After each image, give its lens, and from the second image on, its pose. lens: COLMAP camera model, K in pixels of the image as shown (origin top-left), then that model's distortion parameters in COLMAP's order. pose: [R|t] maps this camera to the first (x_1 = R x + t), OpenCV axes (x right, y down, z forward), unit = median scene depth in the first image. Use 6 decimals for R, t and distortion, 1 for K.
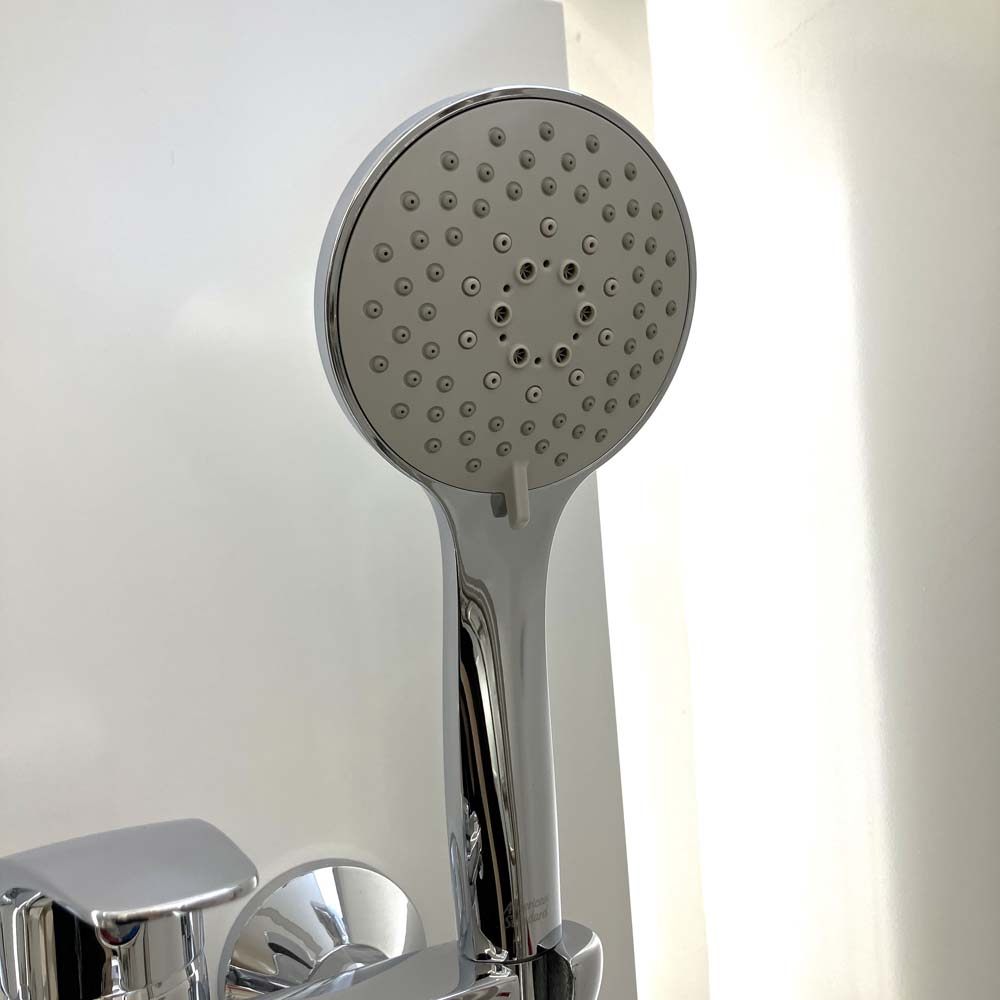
lens RADIAL K [[1127.1, 0, 460.6], [0, 1127.1, 491.8], [0, 0, 1]] dist [0.111944, -0.338734]
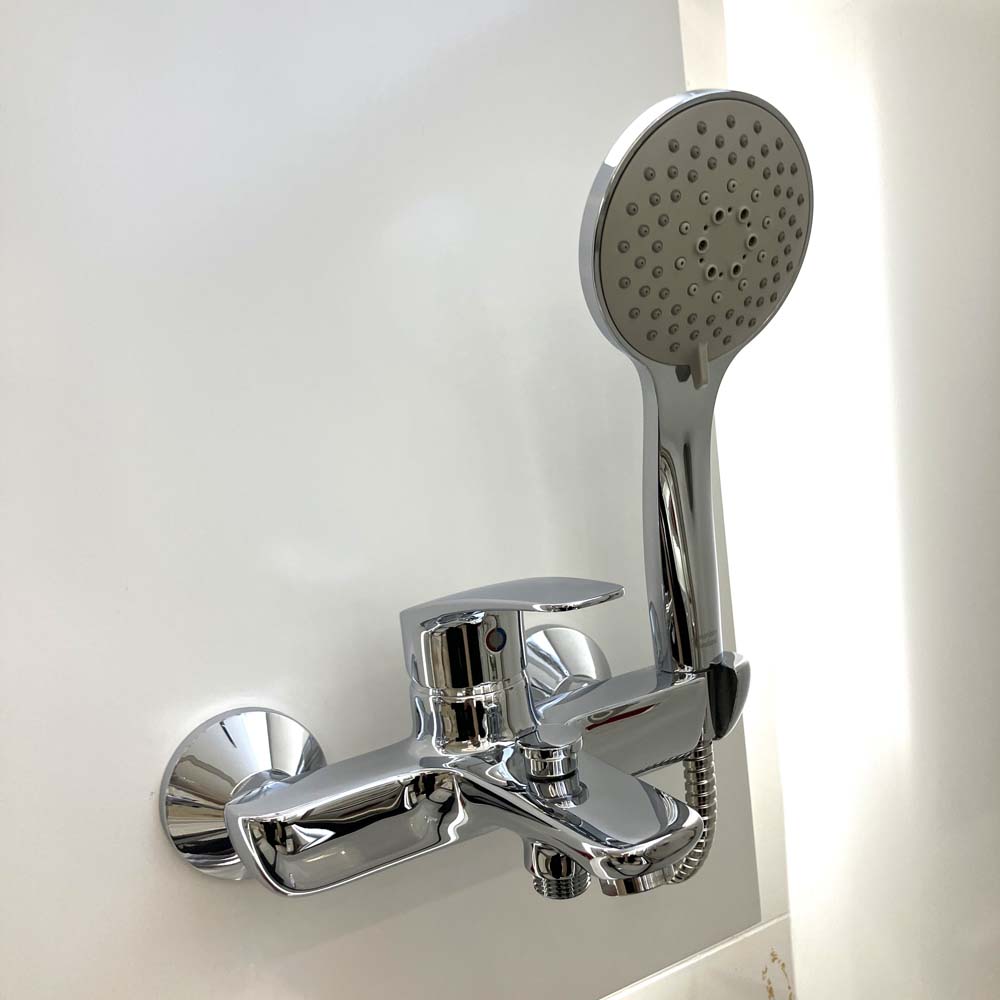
lens RADIAL K [[1127.1, 0, 460.6], [0, 1127.1, 491.8], [0, 0, 1]] dist [0.111944, -0.338734]
pose [[0.997273, -0.050112, 0.054179, -0.374041], [0.044223, 0.993499, 0.104905, -0.002908], [-0.059084, -0.102223, 0.993005, -0.509195]]
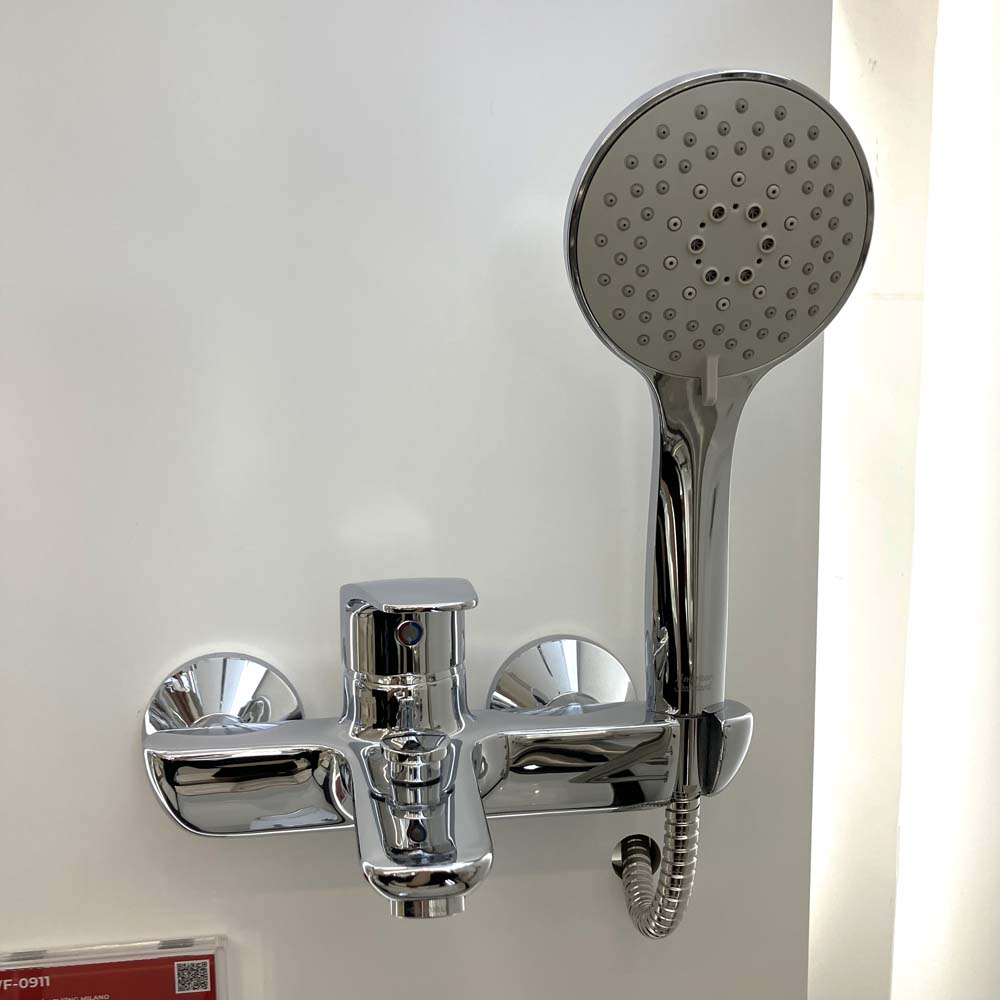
lens RADIAL K [[1127.1, 0, 460.6], [0, 1127.1, 491.8], [0, 0, 1]] dist [0.111944, -0.338734]
pose [[0.944390, 0.093956, -0.315118, 0.218110], [-0.056866, 0.990536, 0.124916, -0.017199], [0.323872, -0.100050, 0.940796, -0.388165]]
